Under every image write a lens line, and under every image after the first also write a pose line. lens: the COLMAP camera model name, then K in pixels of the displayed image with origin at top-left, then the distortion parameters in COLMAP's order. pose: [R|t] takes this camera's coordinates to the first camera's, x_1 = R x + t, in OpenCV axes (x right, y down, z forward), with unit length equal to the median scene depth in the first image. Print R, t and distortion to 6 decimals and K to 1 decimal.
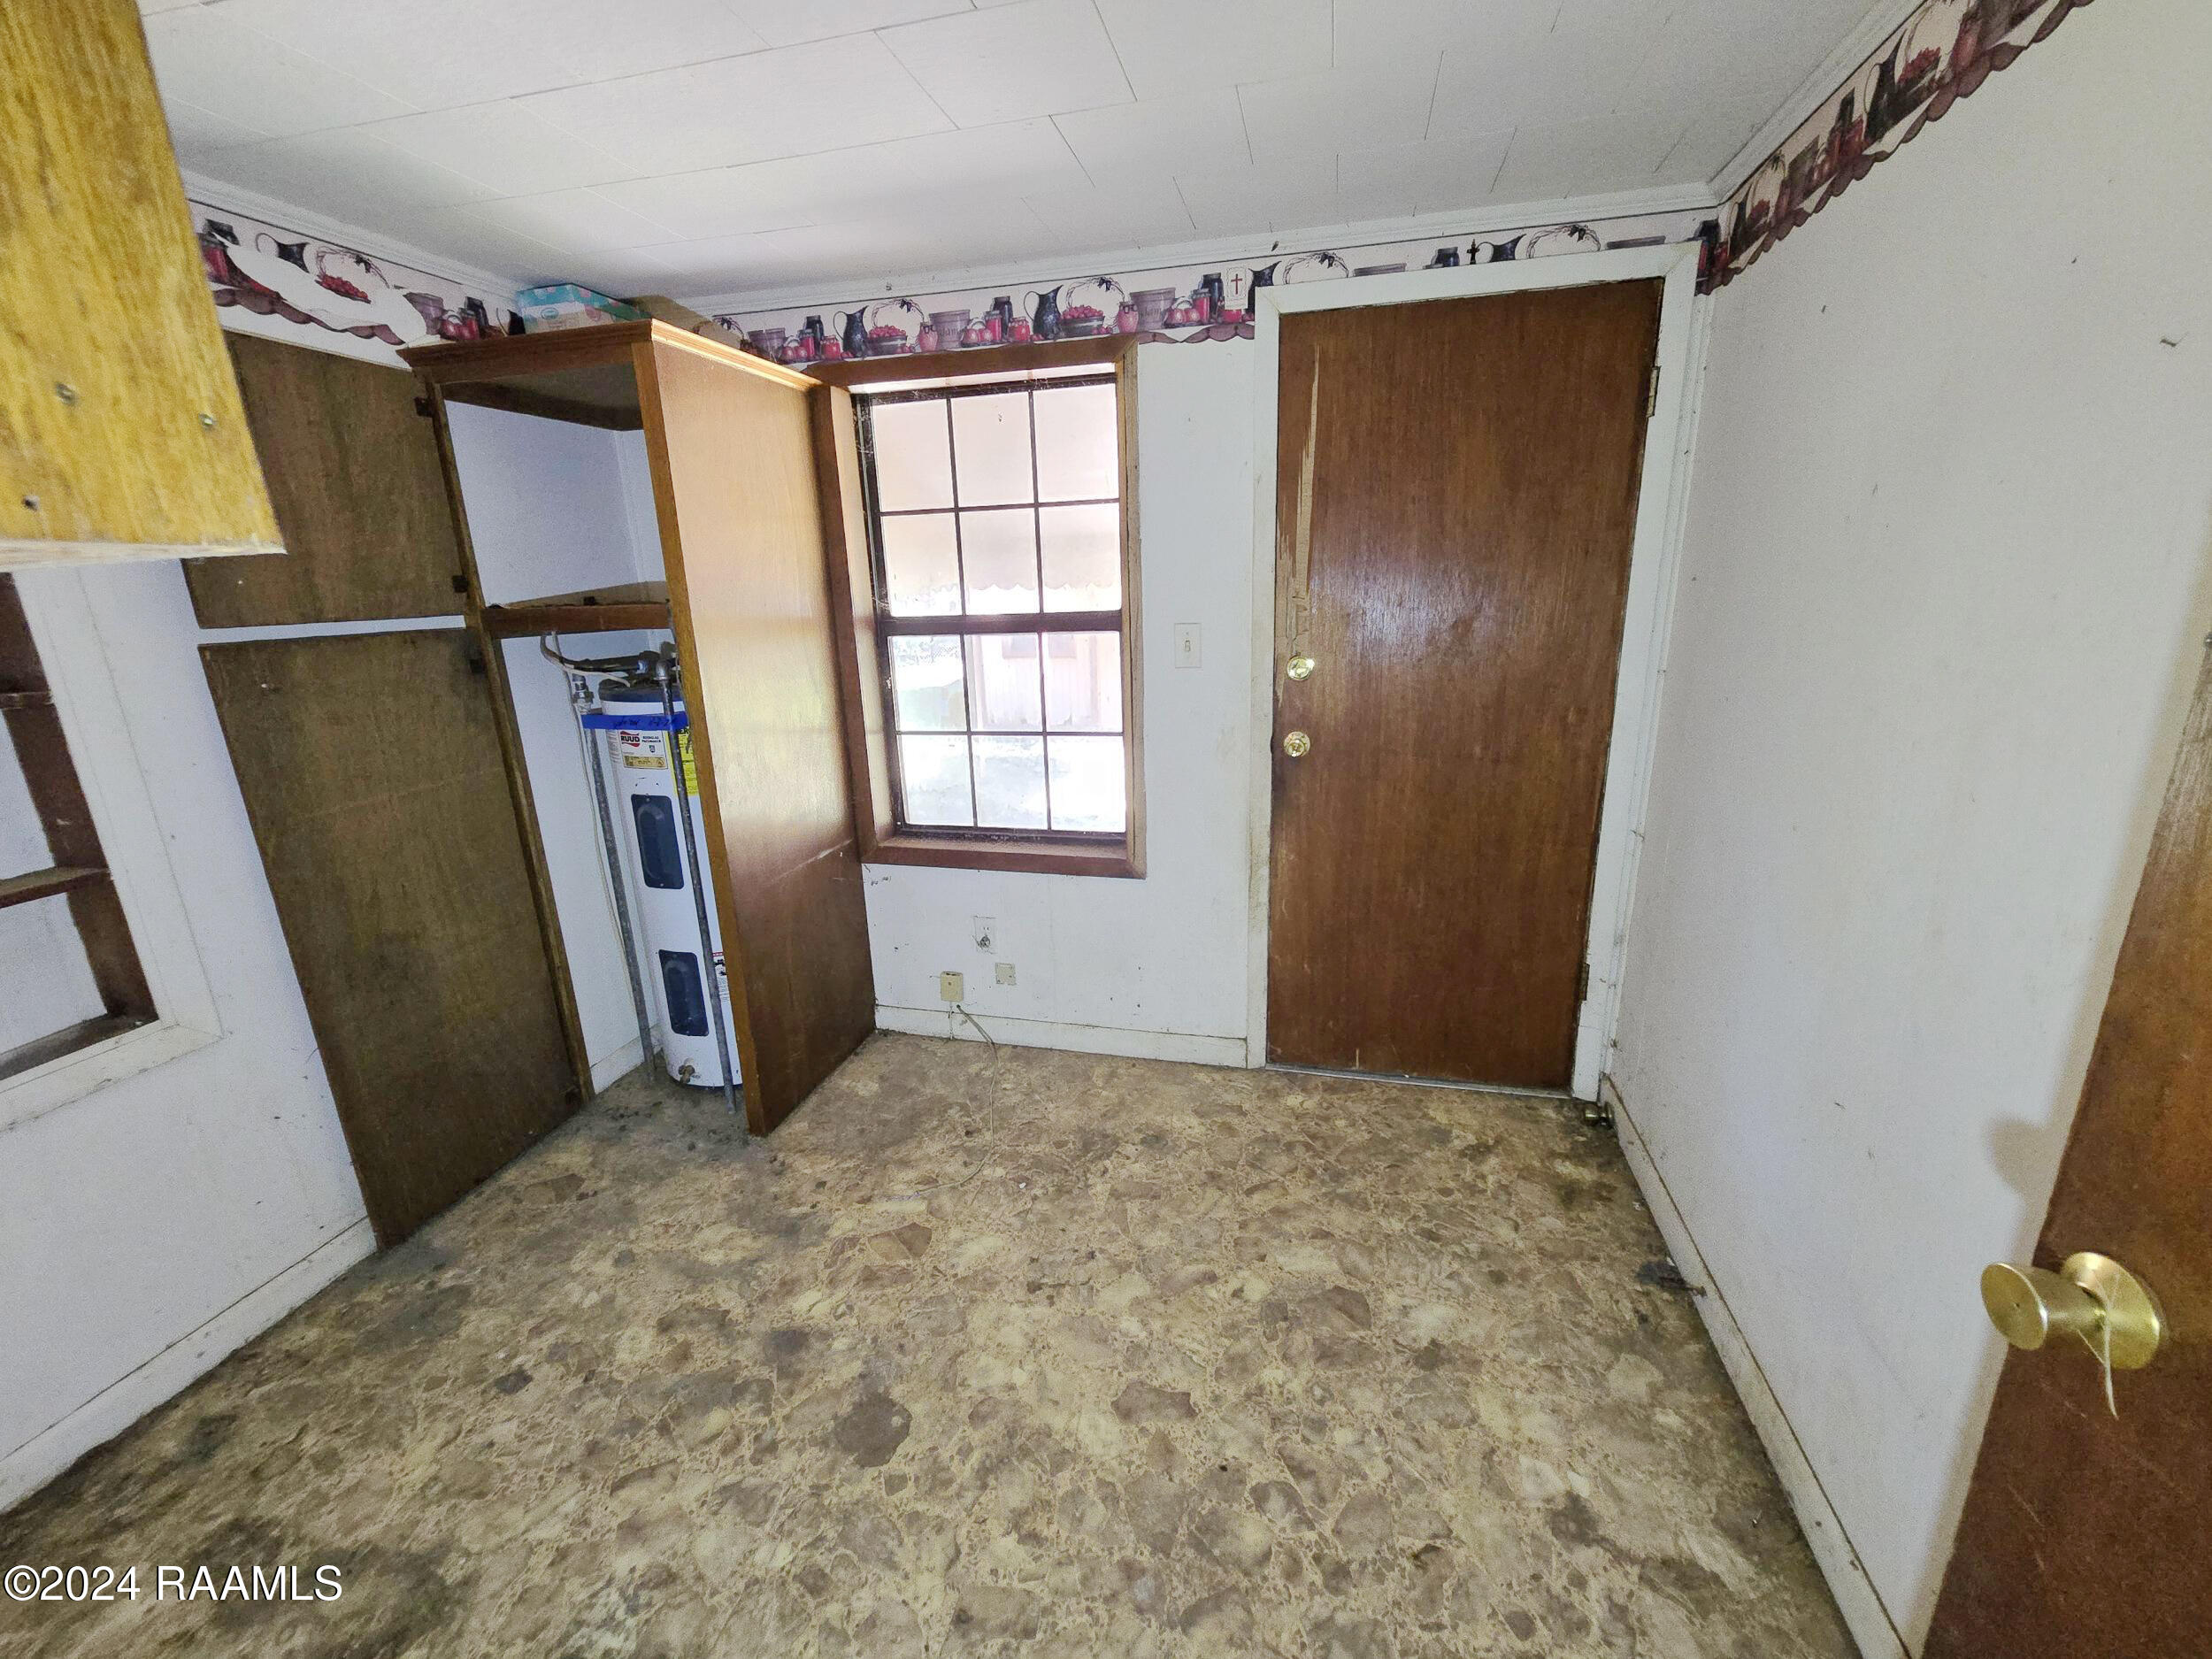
lens RADIAL K [[920.1, 0, 1113.7], [0, 920.1, 813.4], [0, 0, 1]] dist [0.006710, 0.001867]
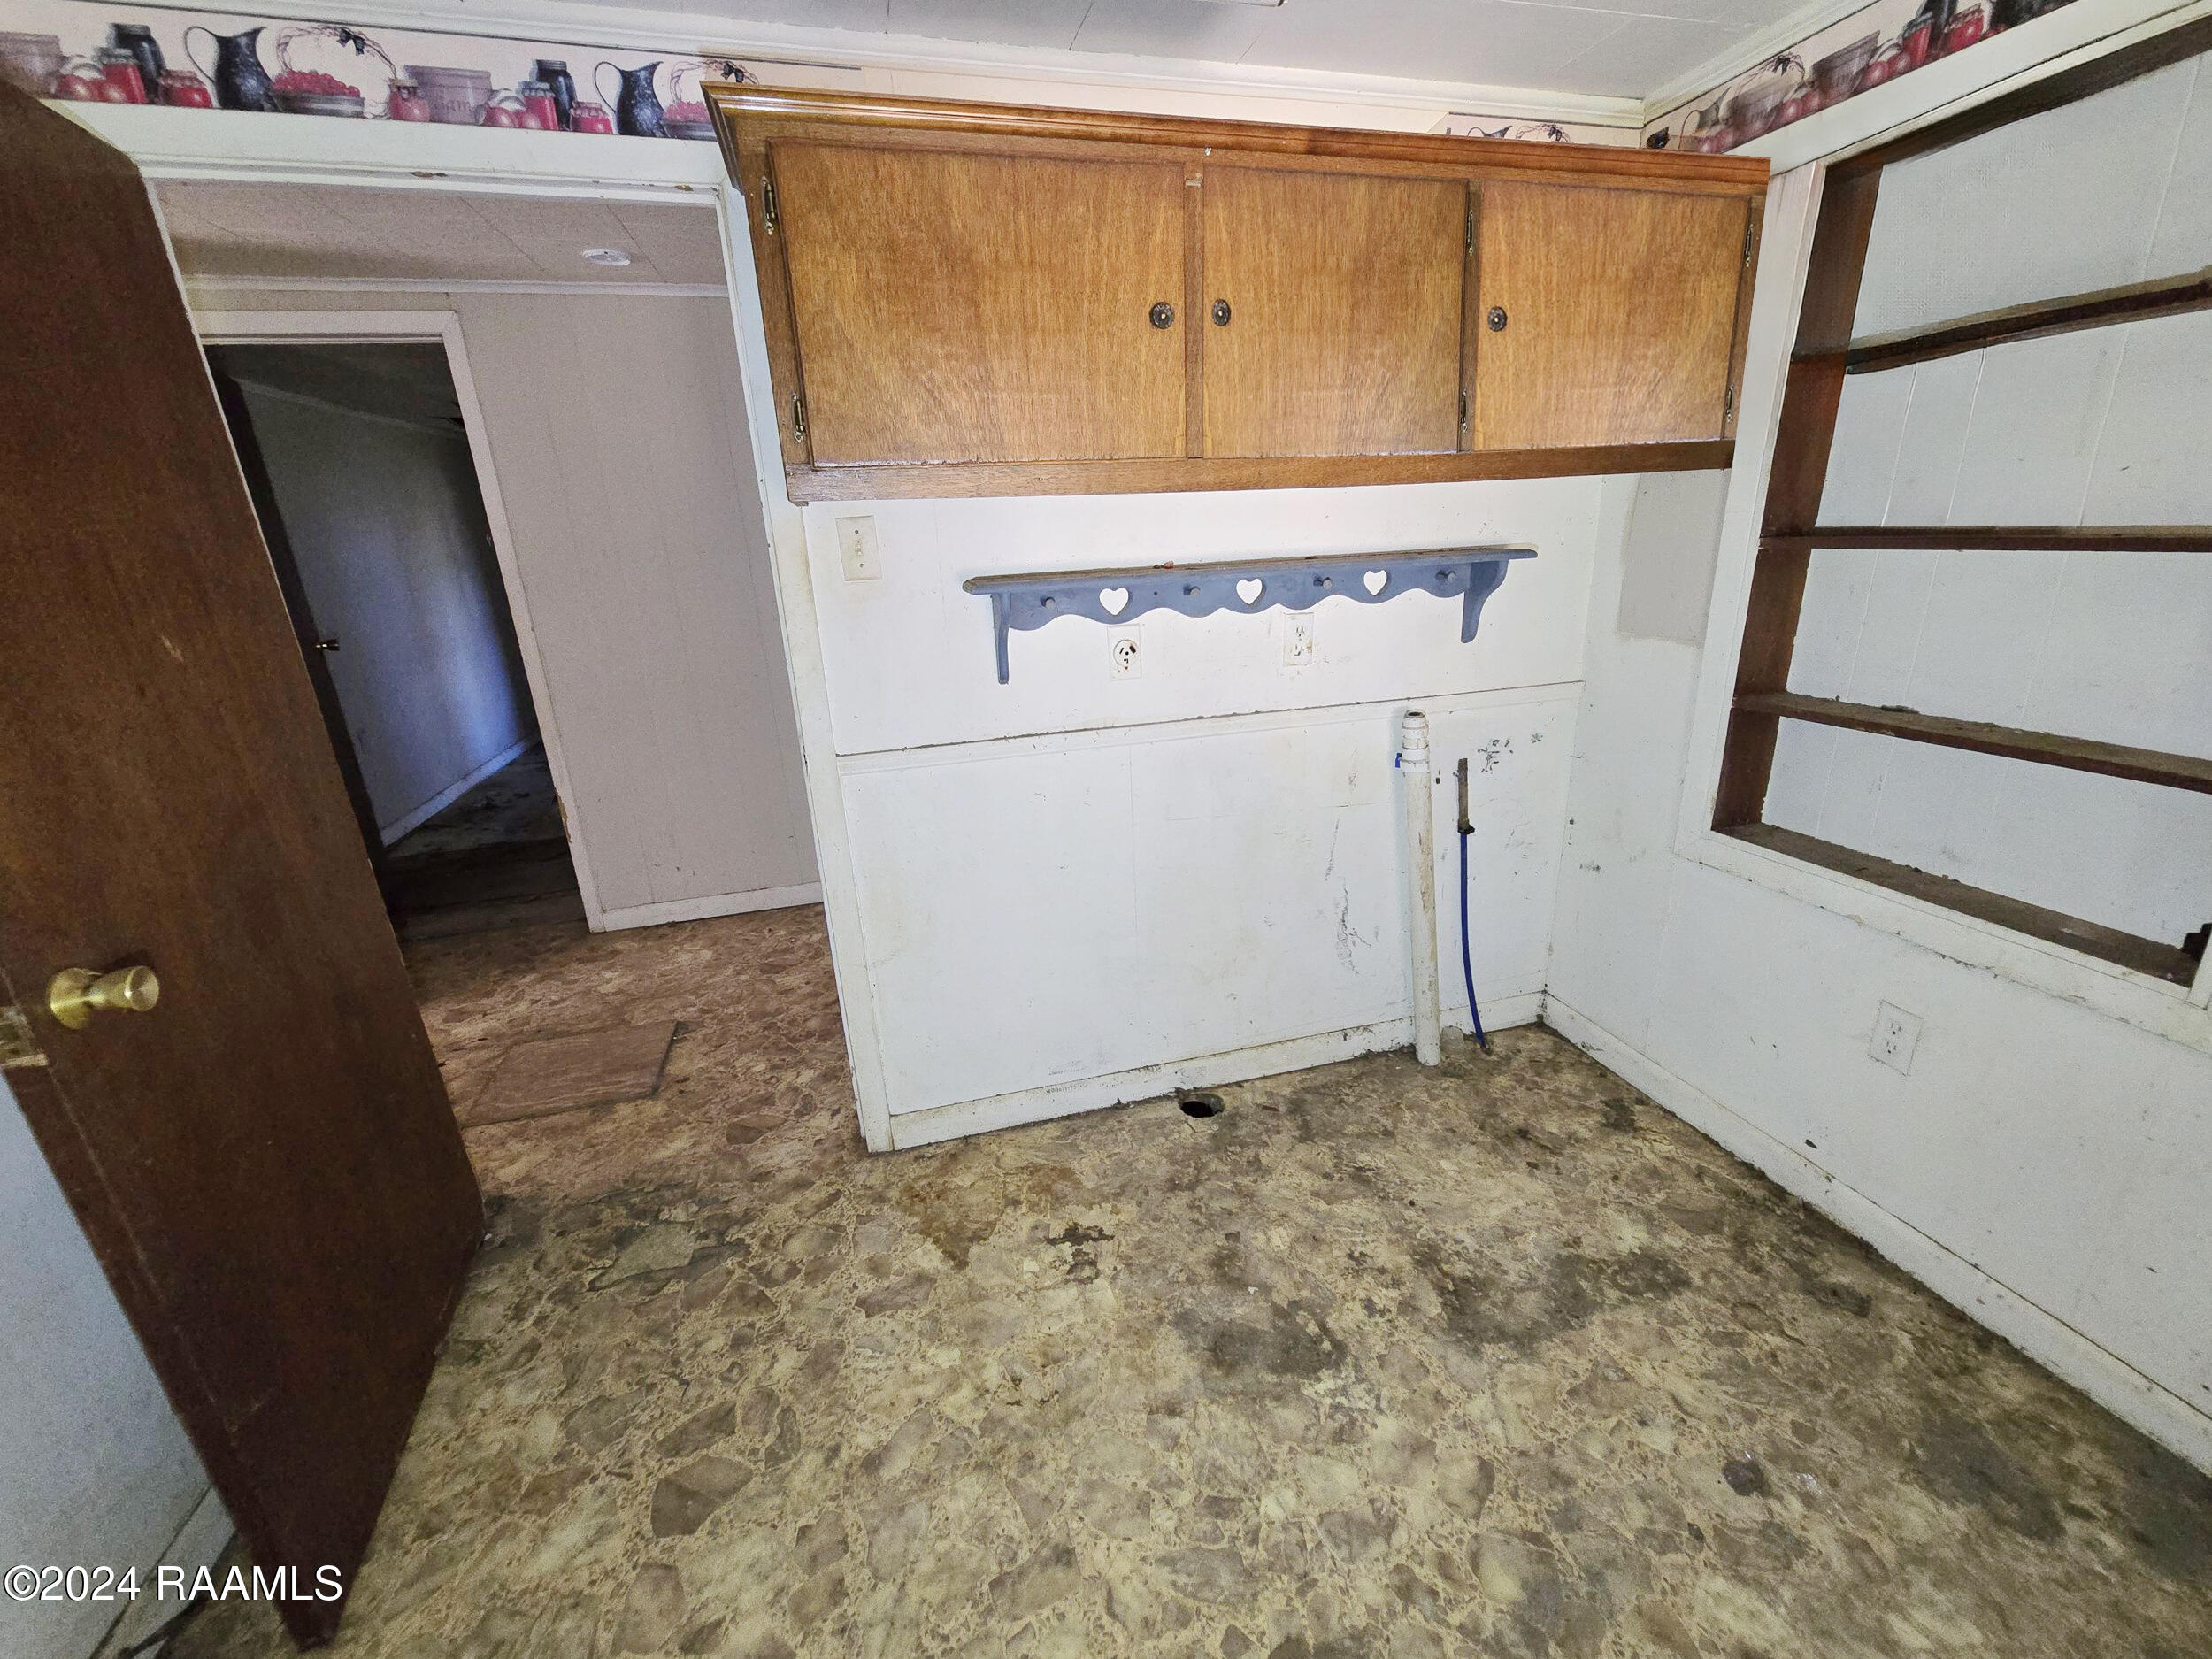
lens RADIAL K [[920.1, 0, 1114.0], [0, 920.1, 826.6], [0, 0, 1]] dist [0.006710, 0.001867]
pose [[-0.865141, 0.226960, -0.447236, 0.048769], [-0.052385, 0.845975, 0.530643, -0.275822], [0.498785, 0.482509, -0.719999, 1.162133]]
